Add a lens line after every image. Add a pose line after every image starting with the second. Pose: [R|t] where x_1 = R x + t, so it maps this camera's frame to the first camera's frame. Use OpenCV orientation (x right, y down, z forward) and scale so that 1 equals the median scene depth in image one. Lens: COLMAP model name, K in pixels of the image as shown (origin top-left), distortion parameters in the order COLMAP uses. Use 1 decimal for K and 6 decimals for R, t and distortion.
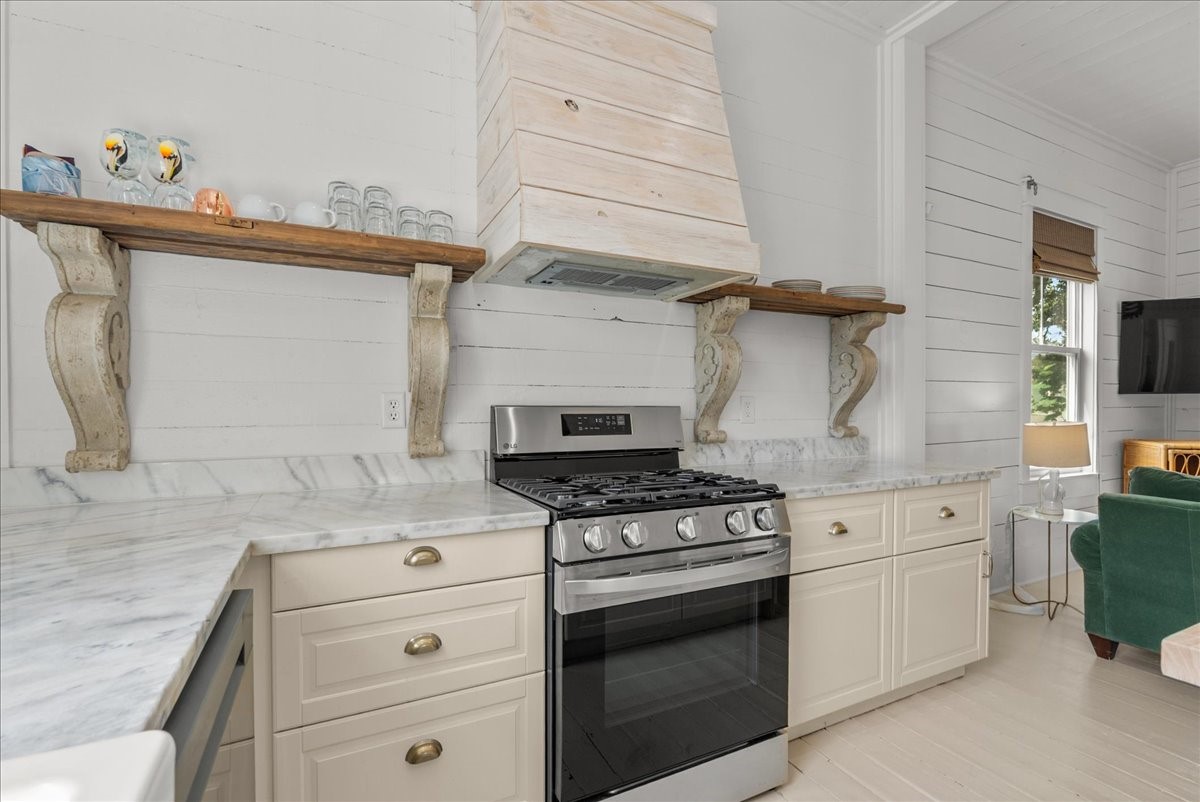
lens RADIAL K [[533.7, 0, 592.8], [0, 533.7, 413.3], [0, 0, 1]] dist [-0.007322, 0.001394]
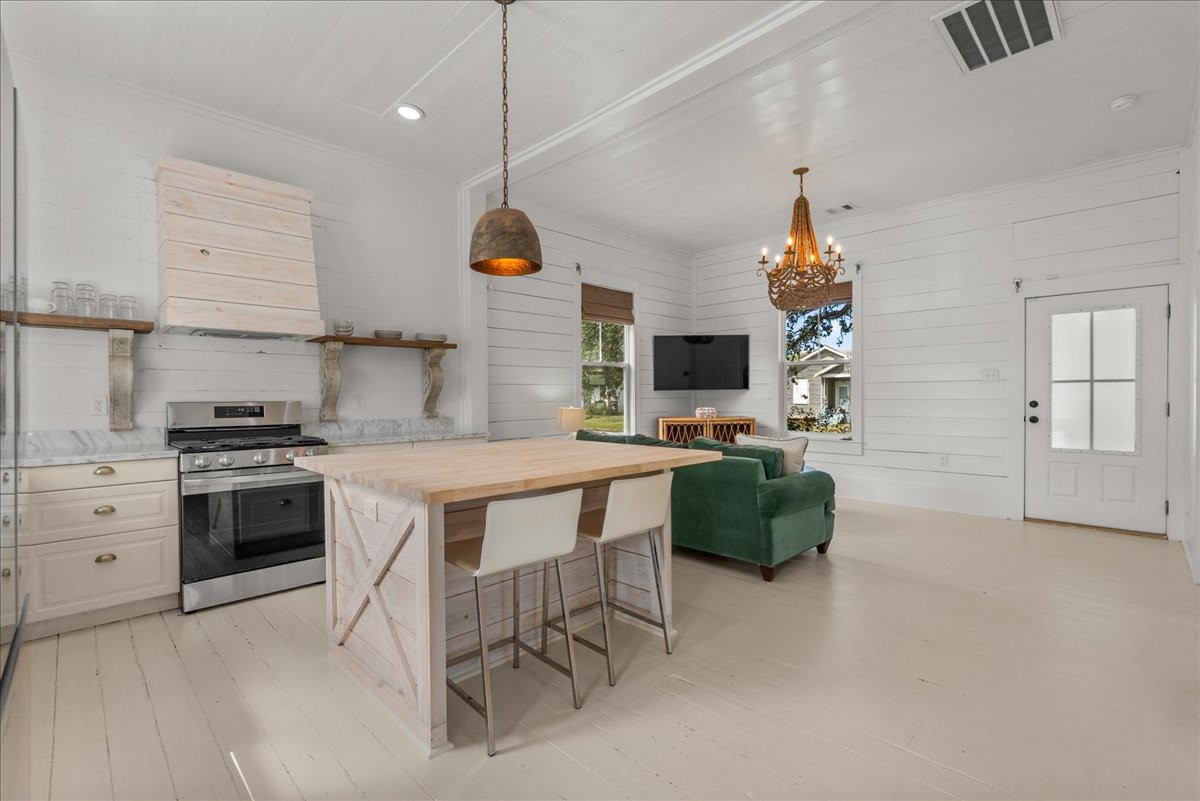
lens RADIAL K [[533.7, 0, 602.6], [0, 533.7, 402.1], [0, 0, 1]] dist [-0.007322, 0.001394]
pose [[0.947301, -0.009111, 0.320216, 0.671547], [0.009894, 0.999951, -0.000816, 0.001237], [-0.320193, 0.003941, 0.947344, -1.257619]]
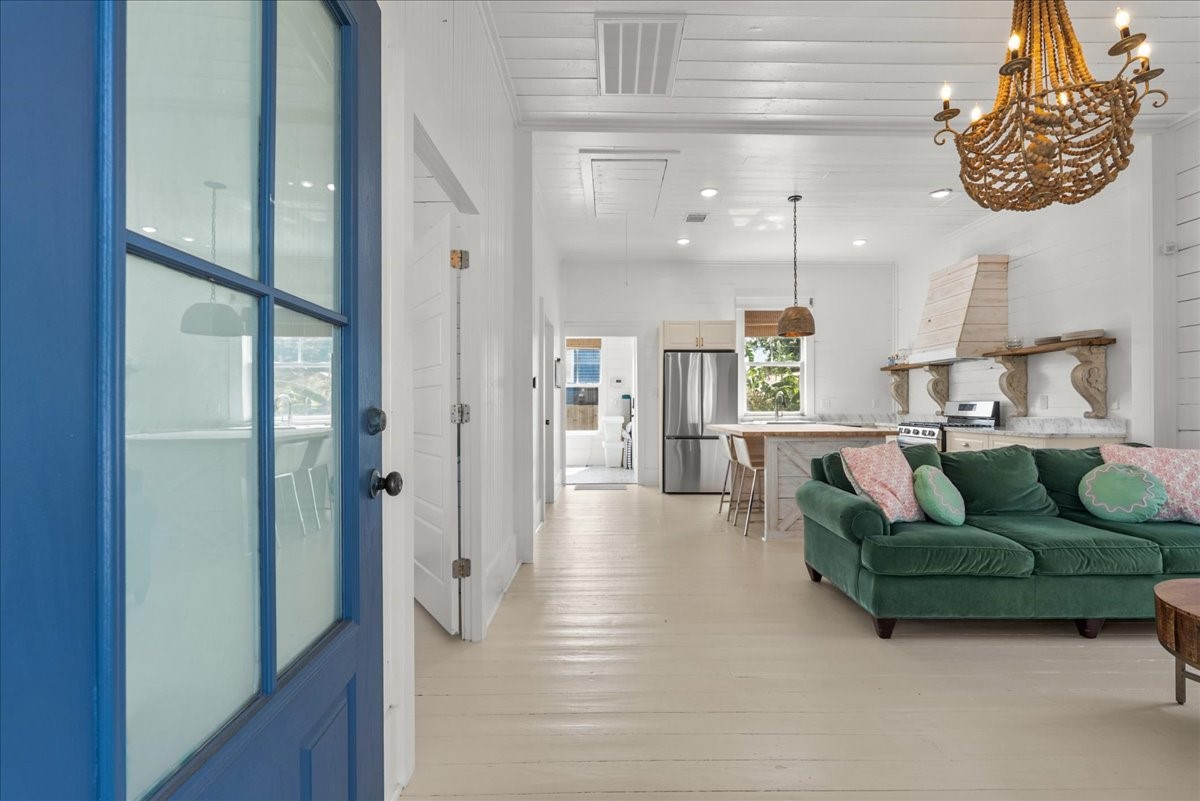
lens RADIAL K [[533.7, 0, 605.5], [0, 533.7, 401.1], [0, 0, 1]] dist [-0.007322, 0.001394]
pose [[-0.441363, -0.004622, -0.897317, 3.937545], [-0.006904, 0.999975, -0.001755, 0.006217], [0.897302, 0.005420, -0.441384, 0.550968]]
